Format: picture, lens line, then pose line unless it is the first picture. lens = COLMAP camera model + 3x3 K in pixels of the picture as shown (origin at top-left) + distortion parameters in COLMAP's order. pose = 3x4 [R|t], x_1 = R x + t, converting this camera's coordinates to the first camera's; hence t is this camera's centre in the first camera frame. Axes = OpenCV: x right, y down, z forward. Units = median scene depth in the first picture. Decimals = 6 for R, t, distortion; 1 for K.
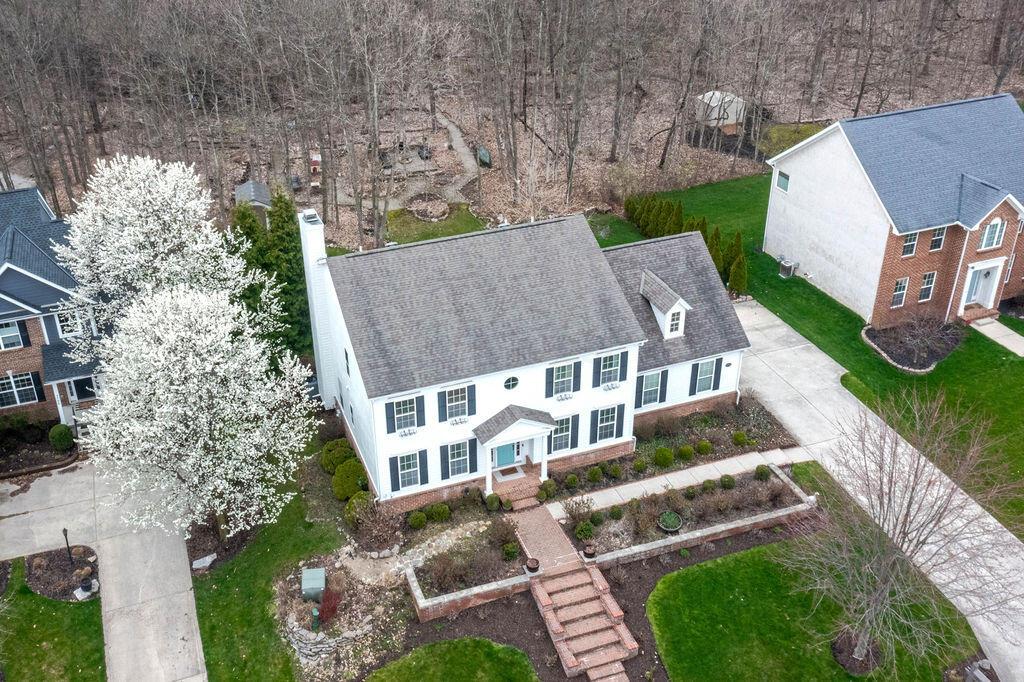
lens RADIAL K [[965.6, 0, 435.3], [0, 965.6, 292.4], [0, 0, 1]] dist [-0.000222, 0.005768]
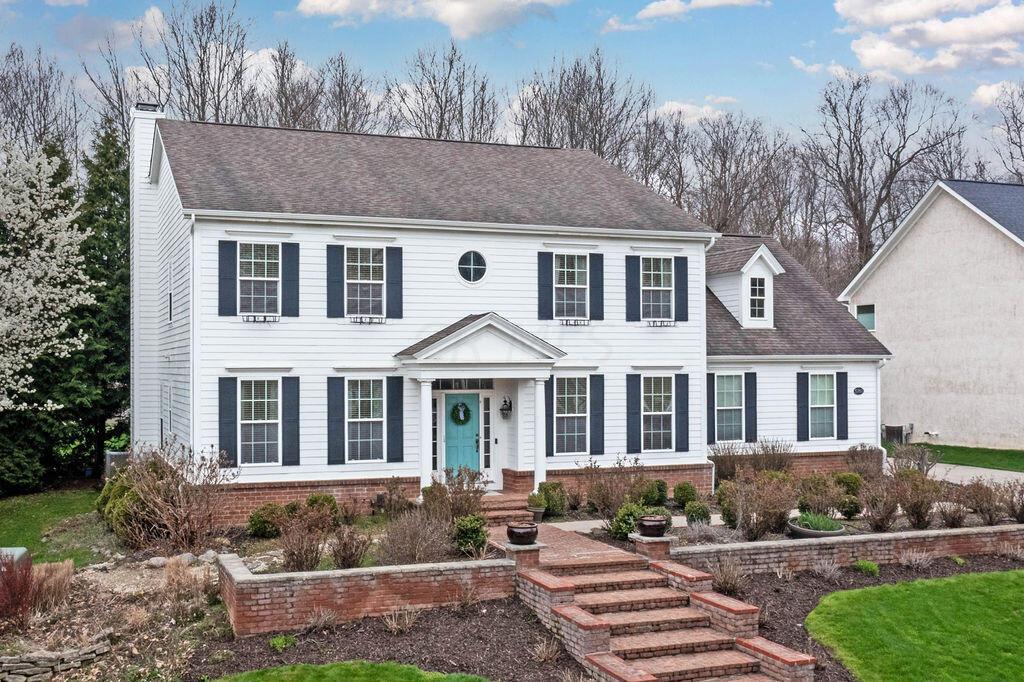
lens RADIAL K [[1046.7, 0, 430.5], [0, 1046.7, 353.0], [0, 0, 1]] dist [-0.004087, 0.002467]
pose [[0.999256, 0.032466, 0.020817, 0.044540], [-0.018387, 0.875515, -0.482841, 0.394510], [-0.033901, 0.482099, 0.875461, 0.513722]]
